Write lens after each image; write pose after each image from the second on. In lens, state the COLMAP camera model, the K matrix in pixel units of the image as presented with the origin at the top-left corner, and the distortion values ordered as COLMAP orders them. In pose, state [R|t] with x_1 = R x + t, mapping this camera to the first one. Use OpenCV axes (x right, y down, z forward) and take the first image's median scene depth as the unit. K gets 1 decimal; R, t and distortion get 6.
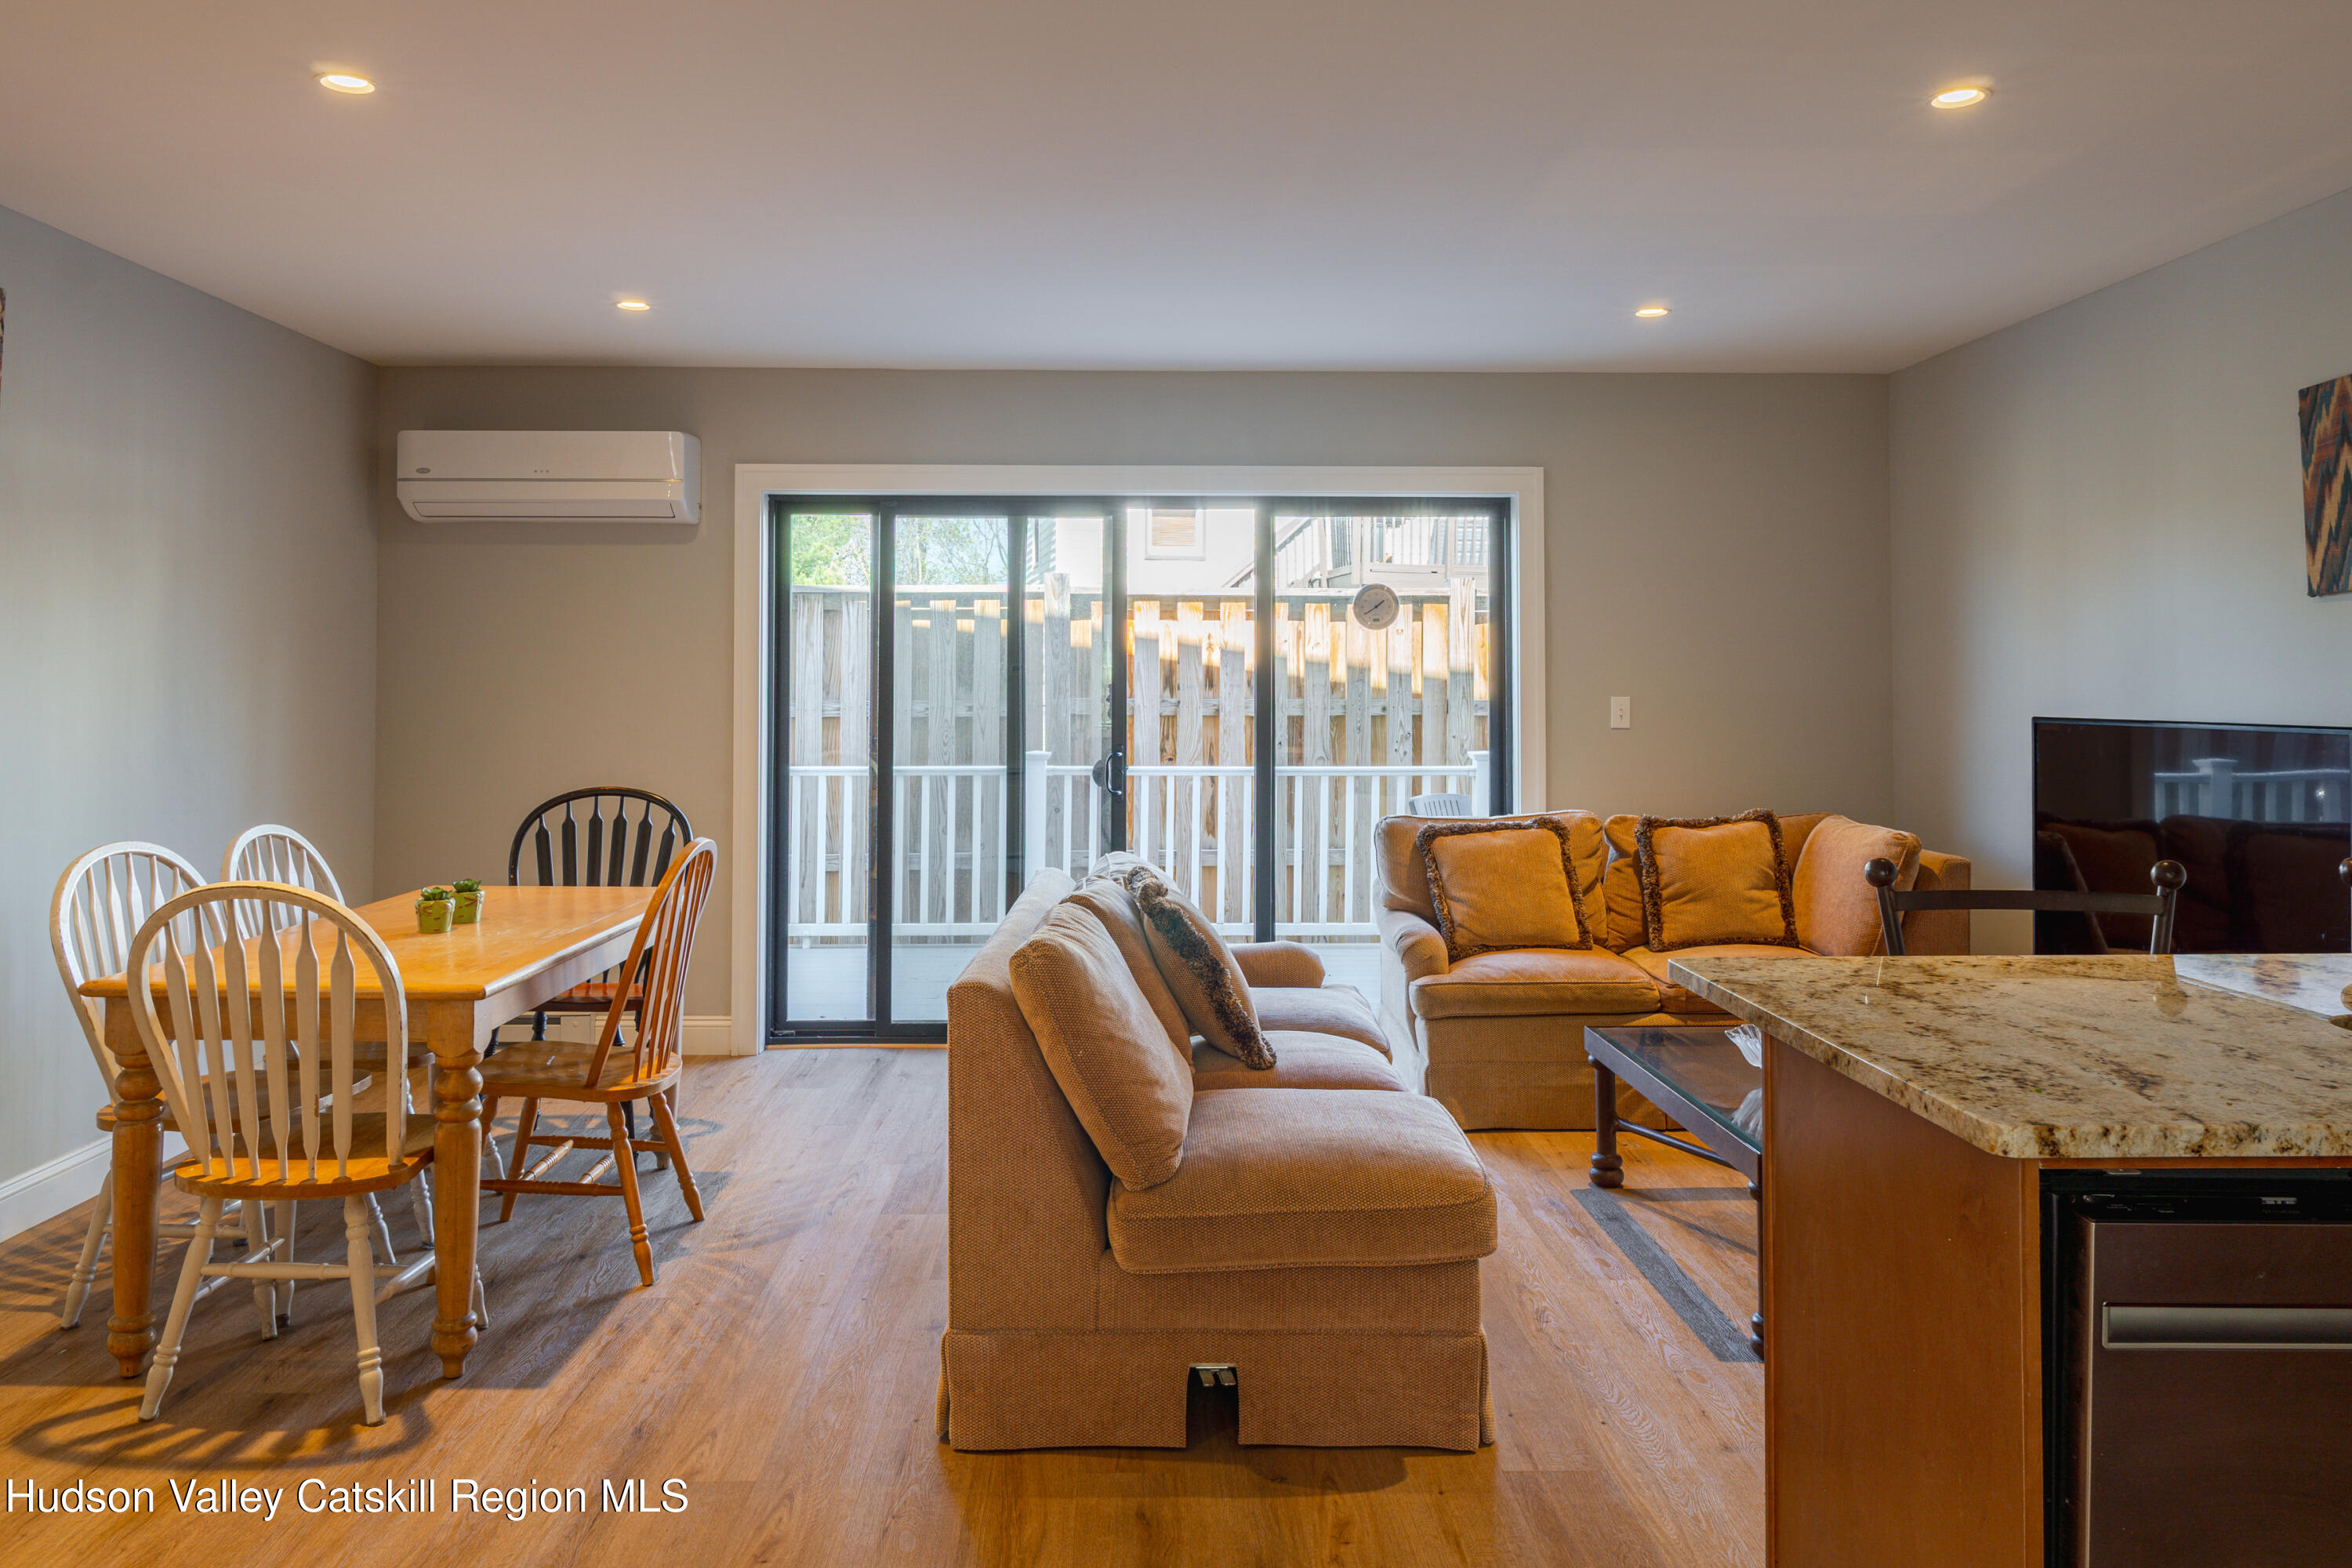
lens RADIAL K [[1689.6, 0, 1174.5], [0, 1689.6, 667.3], [0, 0, 1]] dist [-0.002599, -0.000784]
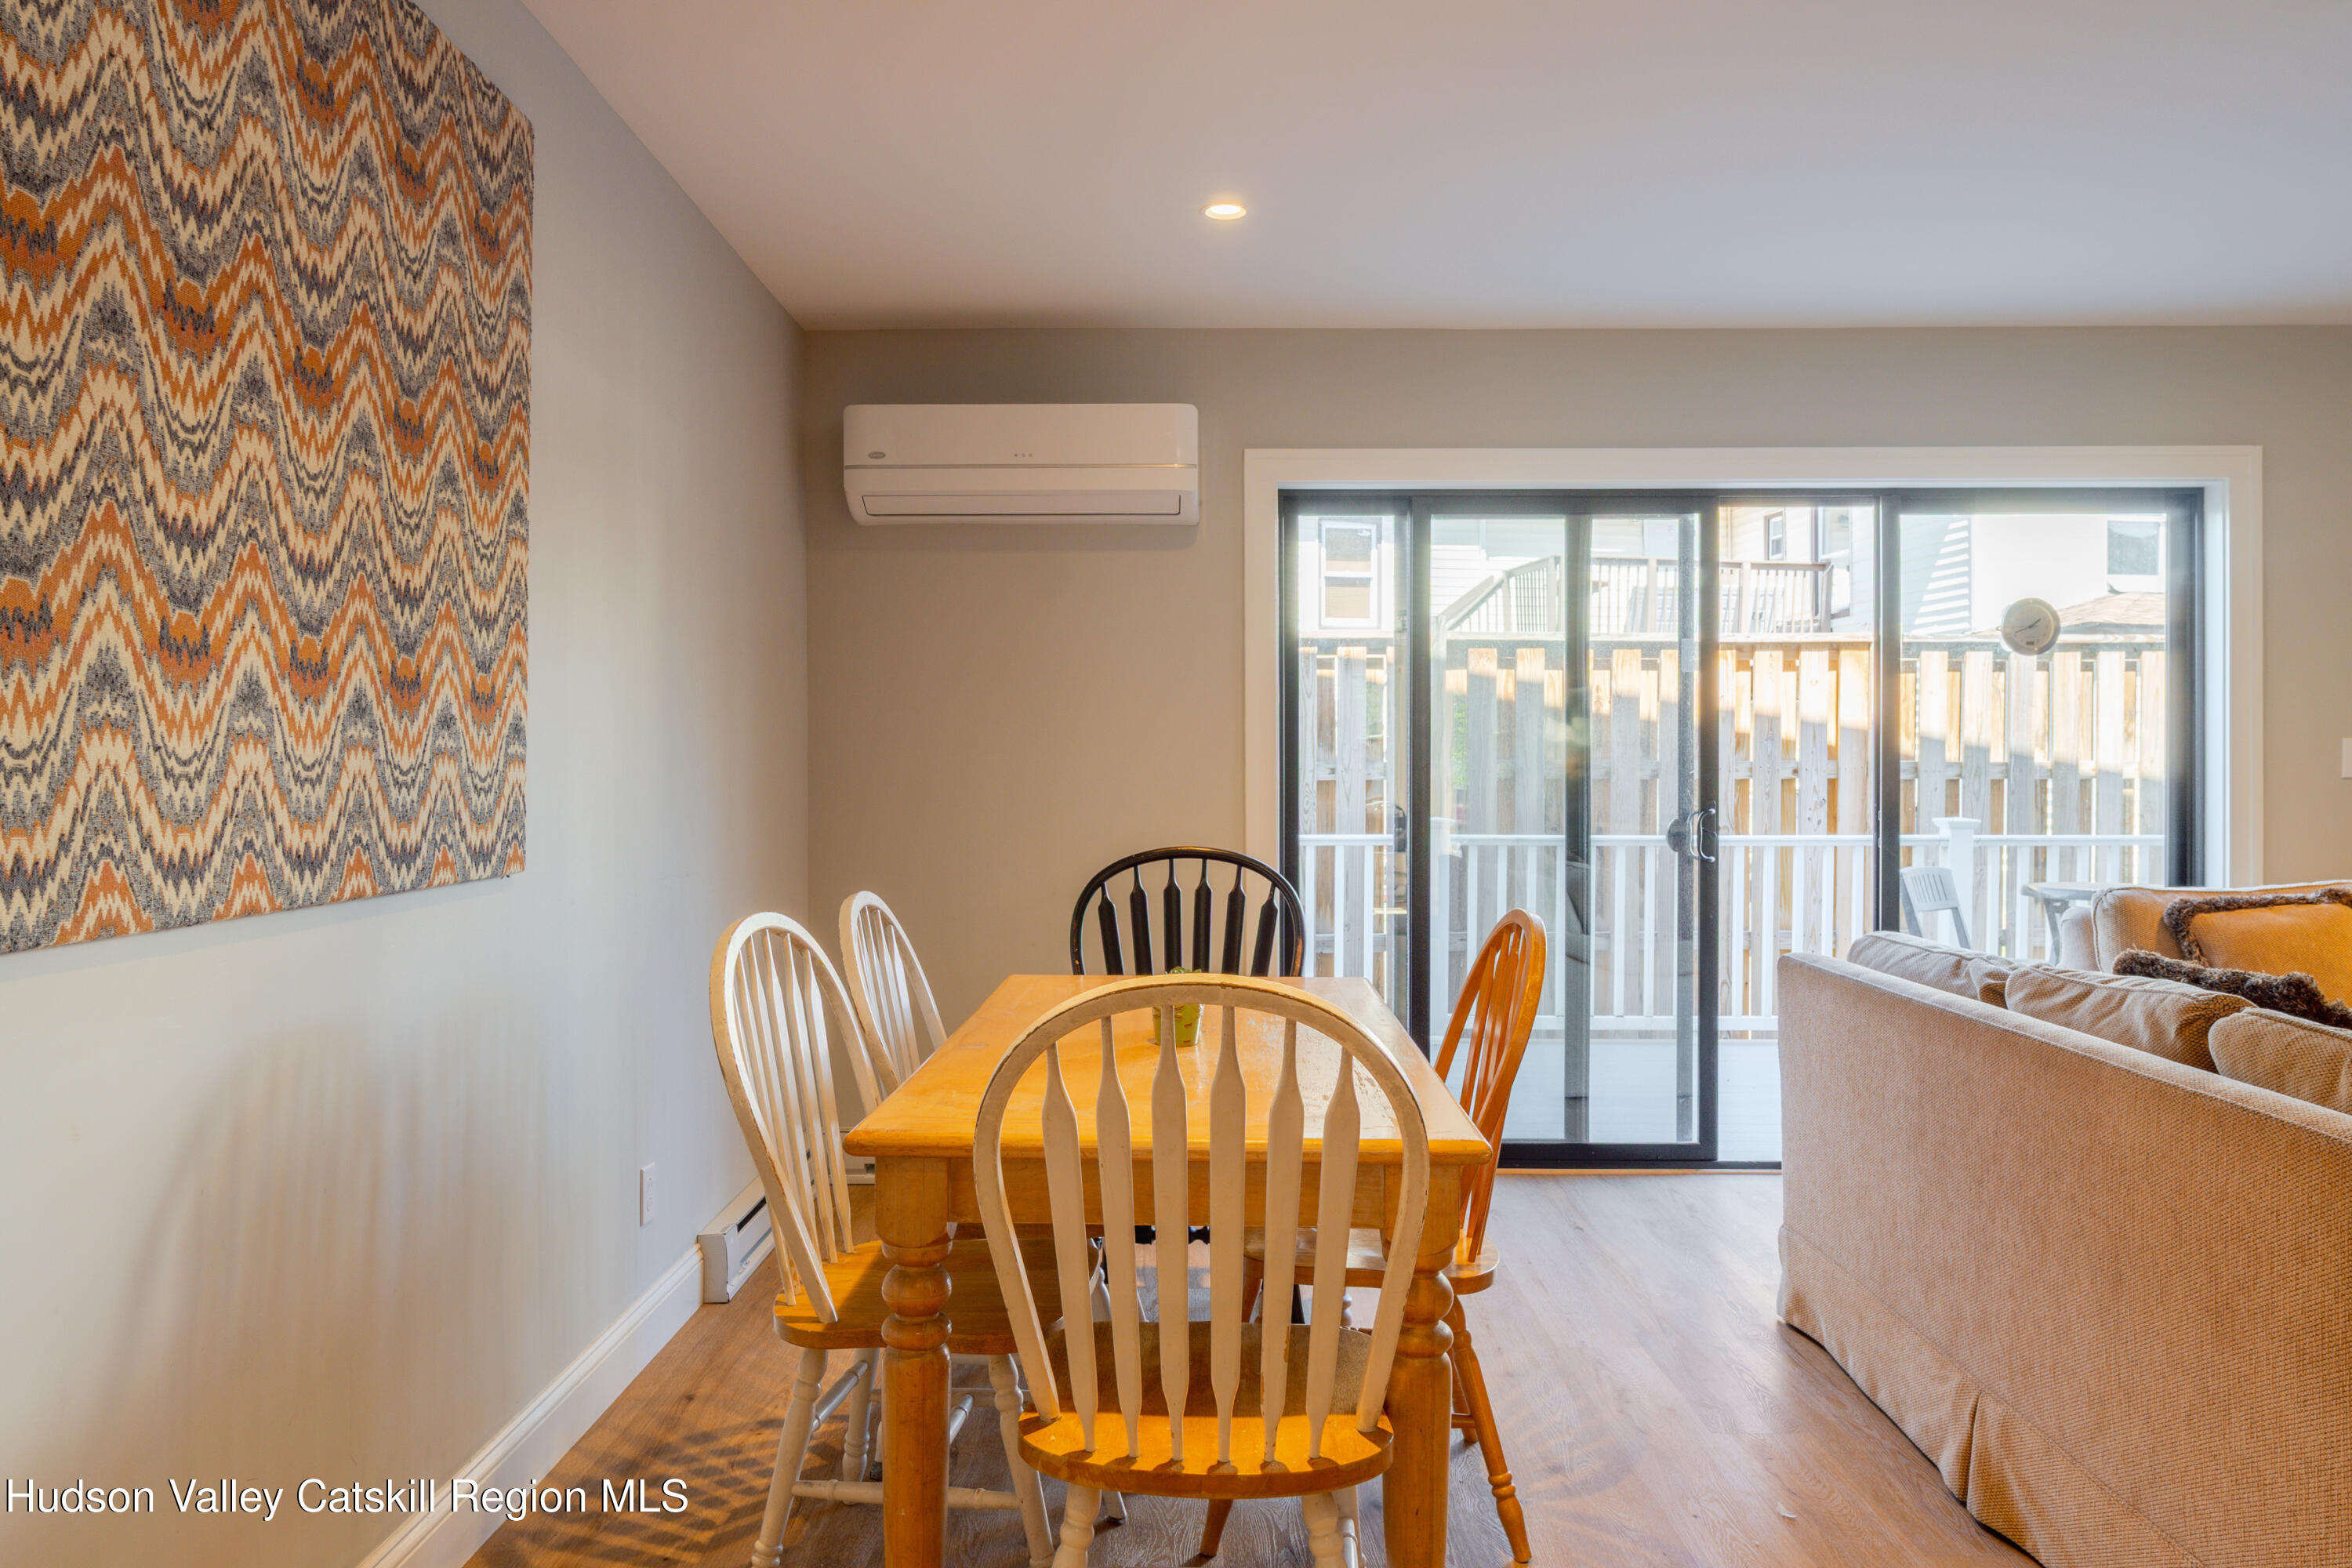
lens RADIAL K [[1689.6, 0, 1180.3], [0, 1689.6, 772.4], [0, 0, 1]] dist [-0.002599, -0.000784]
pose [[0.999303, -0.002117, -0.037257, -0.268412], [0.002525, 0.999938, 0.010891, 0.024872], [0.037231, -0.010977, 0.999246, 0.201734]]
